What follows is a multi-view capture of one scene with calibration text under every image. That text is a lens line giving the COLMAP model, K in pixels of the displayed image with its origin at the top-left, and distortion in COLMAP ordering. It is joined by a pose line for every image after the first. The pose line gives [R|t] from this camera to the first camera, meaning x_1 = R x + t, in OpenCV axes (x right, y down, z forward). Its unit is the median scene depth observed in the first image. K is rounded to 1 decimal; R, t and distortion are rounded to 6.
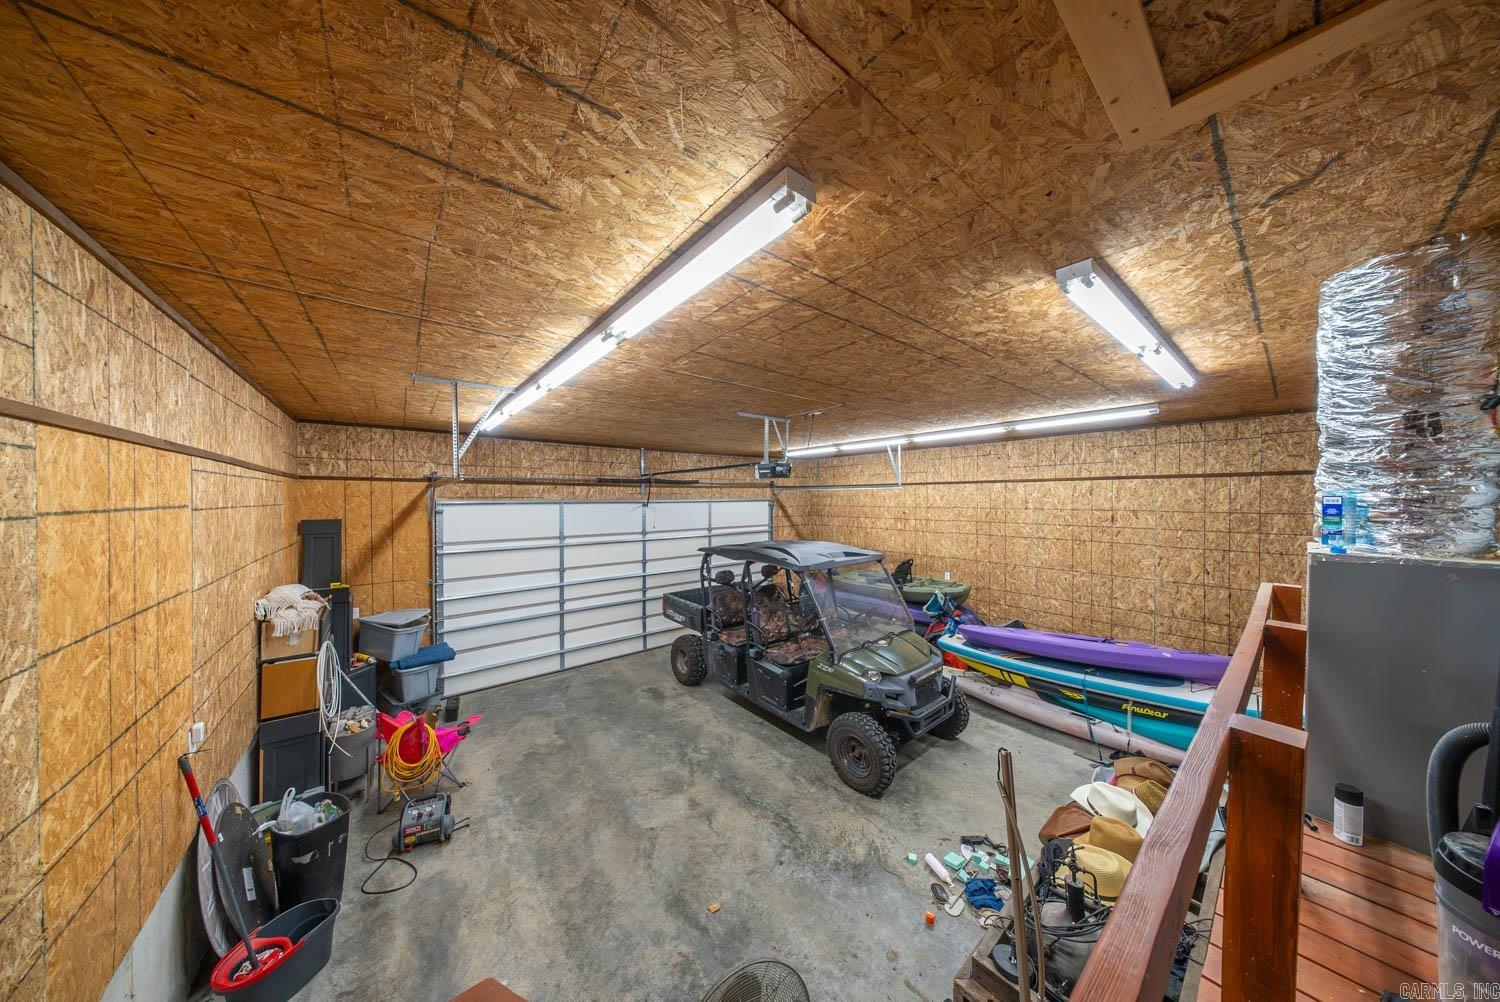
lens RADIAL K [[442.4, 0, 748.5], [0, 442.4, 501.2], [0, 0, 1]] dist [0.000331, -0.000327]
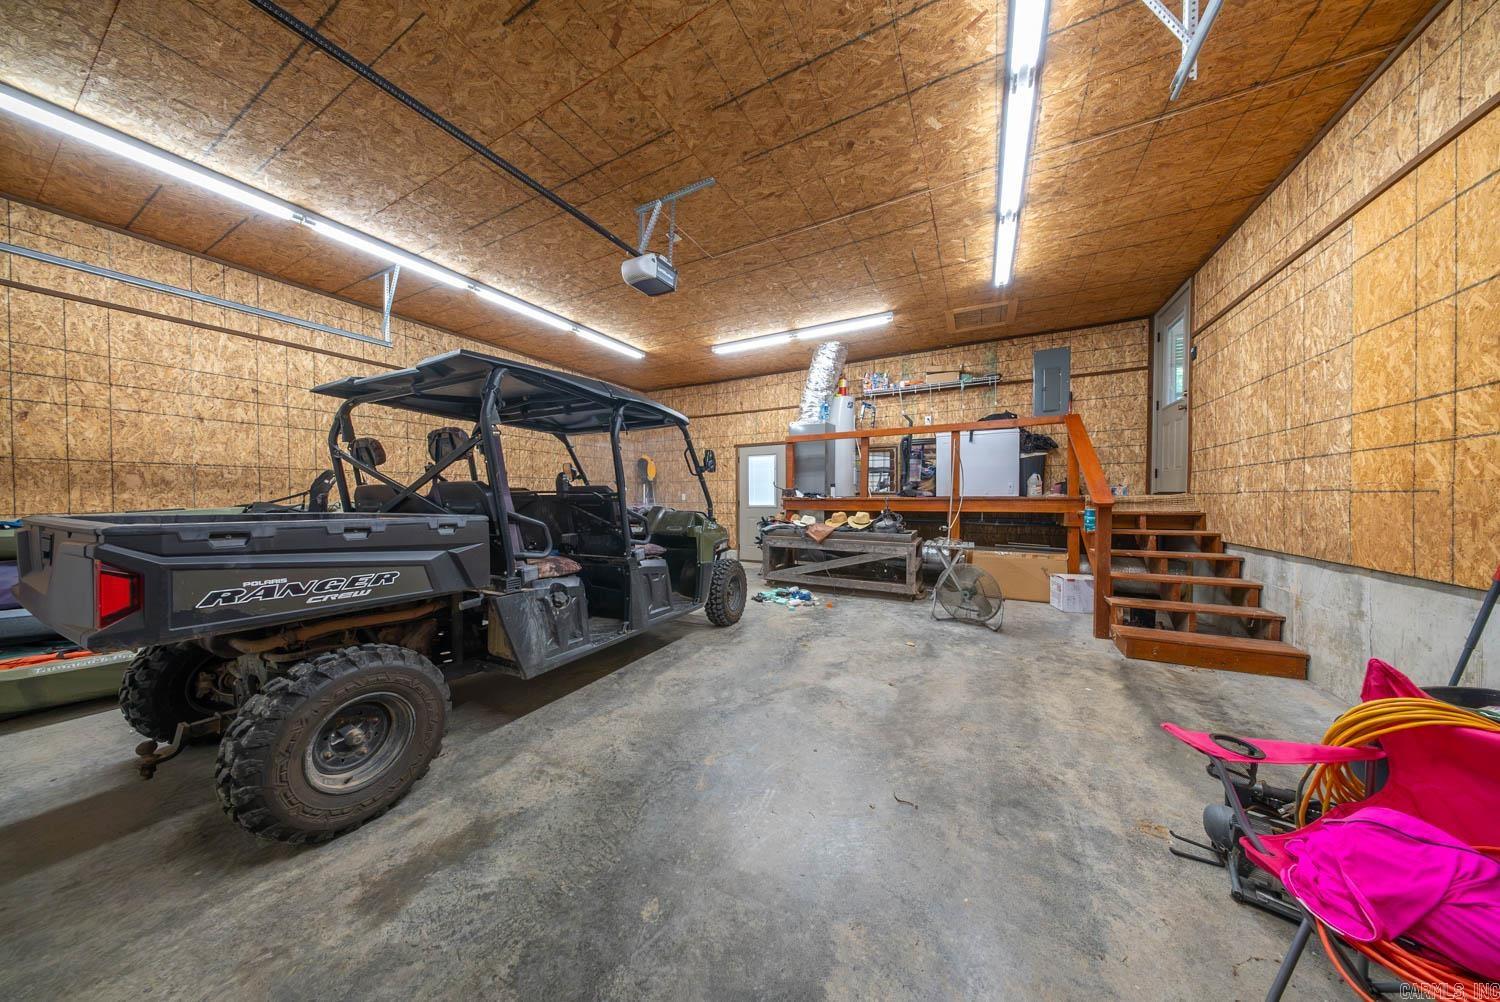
lens RADIAL K [[442.4, 0, 748.5], [0, 442.4, 501.2], [0, 0, 1]] dist [0.000331, -0.000327]
pose [[-0.395161, -0.008384, 0.918574, -0.833461], [0.012246, 0.999821, 0.014394, 0.354406], [-0.918530, 0.016937, -0.394988, 1.490265]]
